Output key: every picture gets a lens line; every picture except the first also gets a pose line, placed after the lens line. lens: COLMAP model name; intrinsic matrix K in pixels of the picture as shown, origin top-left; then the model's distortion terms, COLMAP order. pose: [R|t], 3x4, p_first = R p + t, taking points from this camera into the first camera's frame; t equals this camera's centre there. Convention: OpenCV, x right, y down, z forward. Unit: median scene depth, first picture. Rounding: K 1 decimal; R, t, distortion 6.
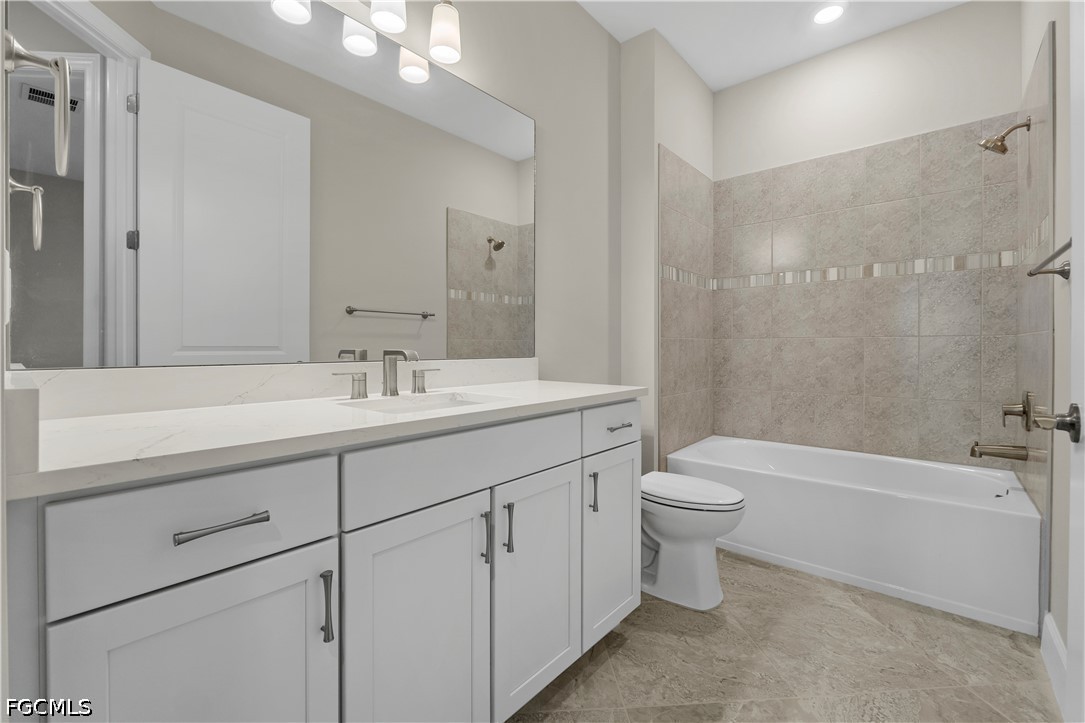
lens RADIAL K [[464.6, 0, 543.3], [0, 464.6, 354.1], [0, 0, 1]] dist [-0.008260, -0.000122]
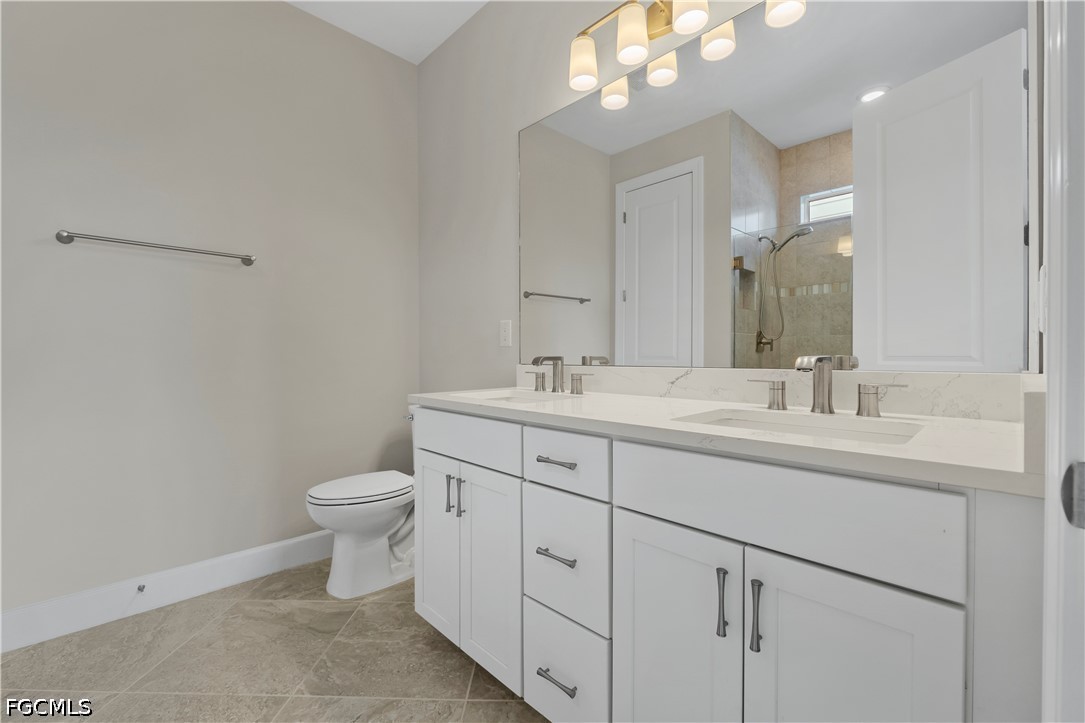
lens RADIAL K [[464.6, 0, 543.2], [0, 464.6, 355.9], [0, 0, 1]] dist [-0.008260, -0.000122]
pose [[-0.092076, 0.009929, -0.995703, 0.800713], [-0.012246, 0.999863, 0.011103, -0.019973], [0.995677, 0.013216, -0.091941, 0.917768]]
